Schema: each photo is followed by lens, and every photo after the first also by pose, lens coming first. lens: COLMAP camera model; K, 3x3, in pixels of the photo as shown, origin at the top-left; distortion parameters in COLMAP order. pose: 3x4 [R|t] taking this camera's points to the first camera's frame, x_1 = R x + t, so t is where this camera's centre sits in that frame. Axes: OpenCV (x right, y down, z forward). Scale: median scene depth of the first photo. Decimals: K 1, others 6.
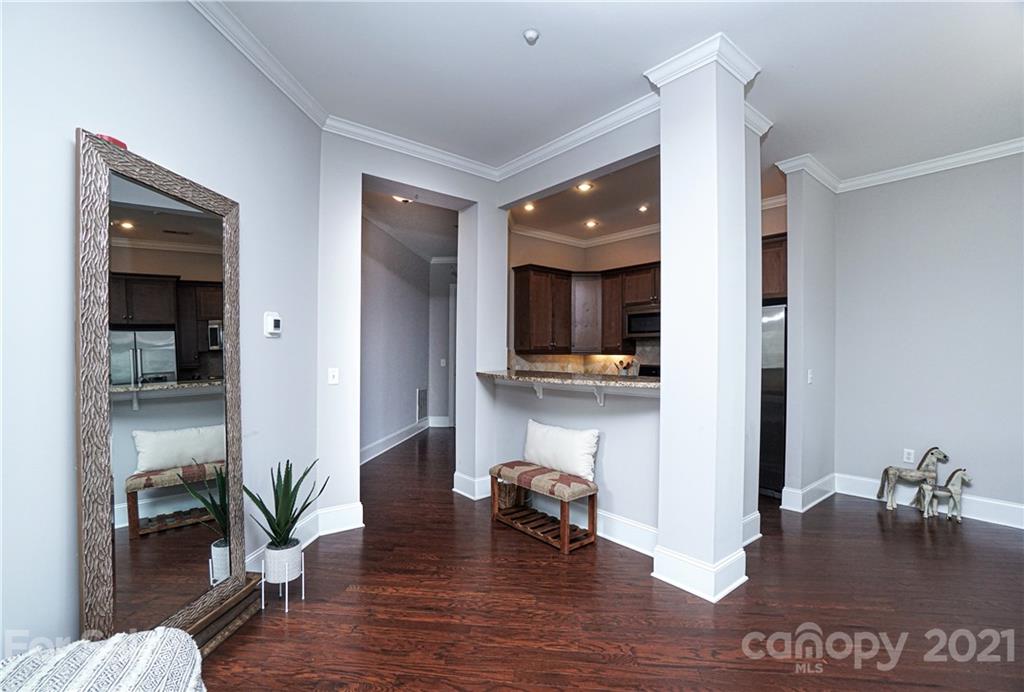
lens RADIAL K [[463.7, 0, 512.0], [0, 463.7, 346.0], [0, 0, 1]] dist [-0.022136, -0.000019]
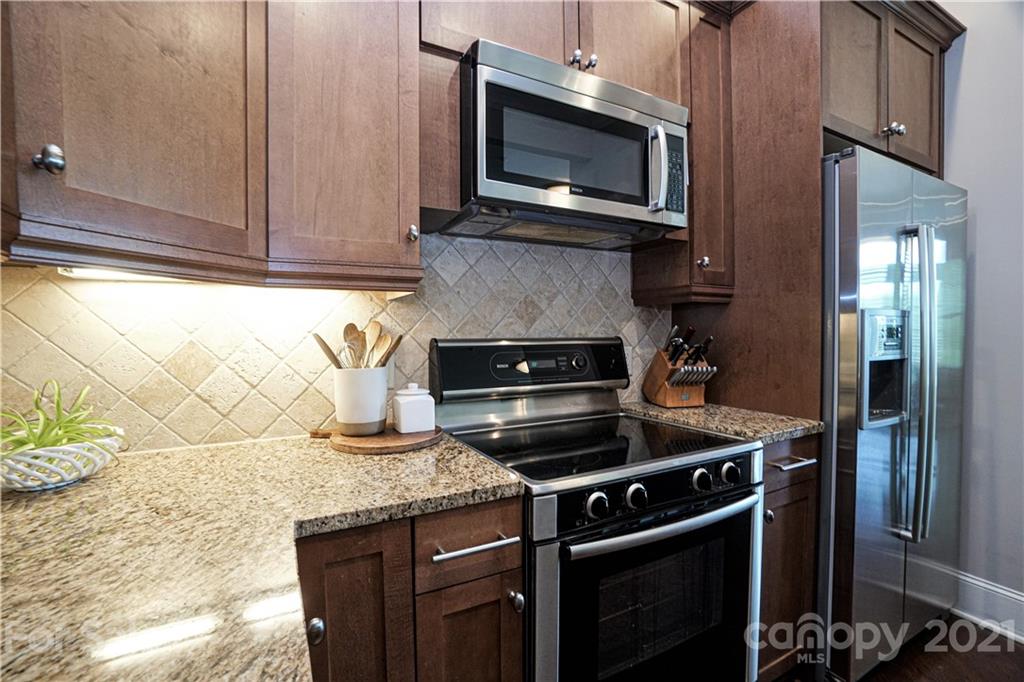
lens RADIAL K [[453.3, 0, 512.0], [0, 453.3, 341.0], [0, 0, 1]] dist [-0.052975, 0.014196]
pose [[0.210177, -0.026846, 0.977295, 0.094244], [-0.002412, 0.999606, 0.027977, 0.050388], [-0.977660, -0.008238, 0.210029, 1.335909]]
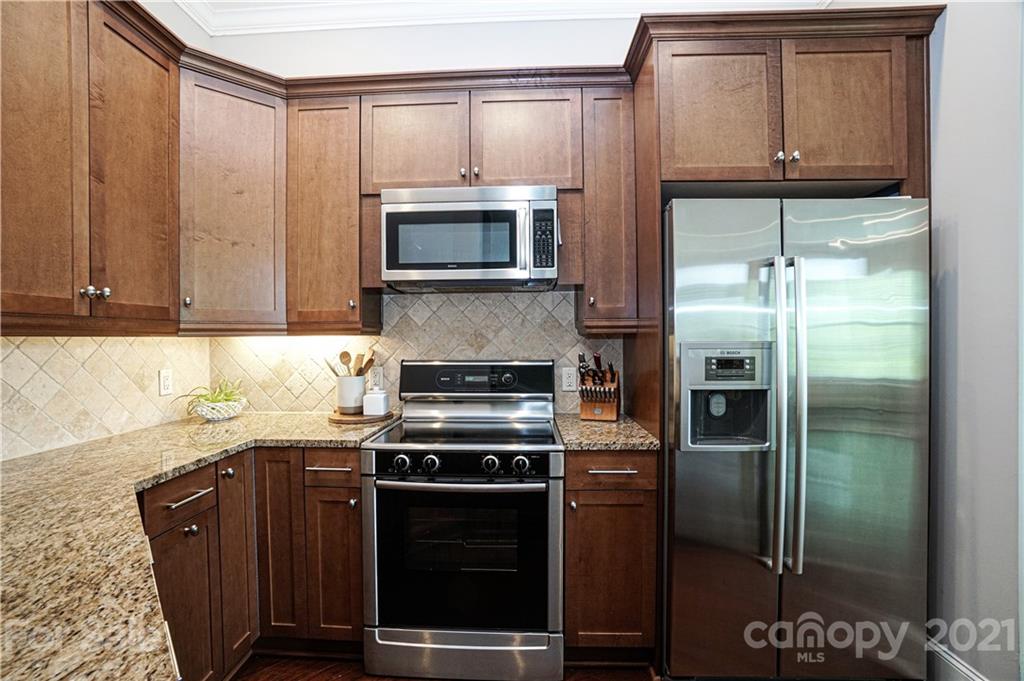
lens RADIAL K [[467.9, 0, 512.0], [0, 467.9, 340.5], [0, 0, 1]] dist [-0.063645, 0.022192]
pose [[0.674008, -0.013474, 0.738601, 0.089042], [0.001406, 0.999855, 0.016957, 0.026076], [-0.738723, -0.010390, 0.673929, 0.996465]]
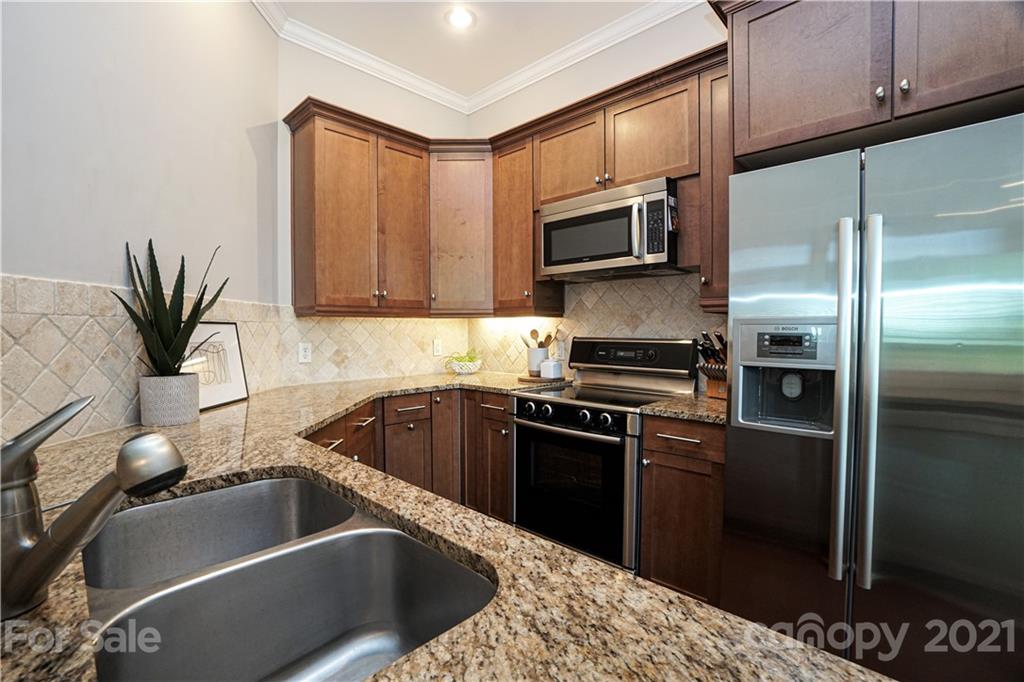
lens RADIAL K [[473.9, 0, 496.1], [0, 473.9, 340.4], [0, 0, 1]] dist [-0.057244, 0.023196]
pose [[0.996876, -0.009191, 0.078445, 0.237946], [0.006325, 0.999306, 0.036714, 0.037253], [-0.078728, -0.036103, 0.996242, 0.779156]]
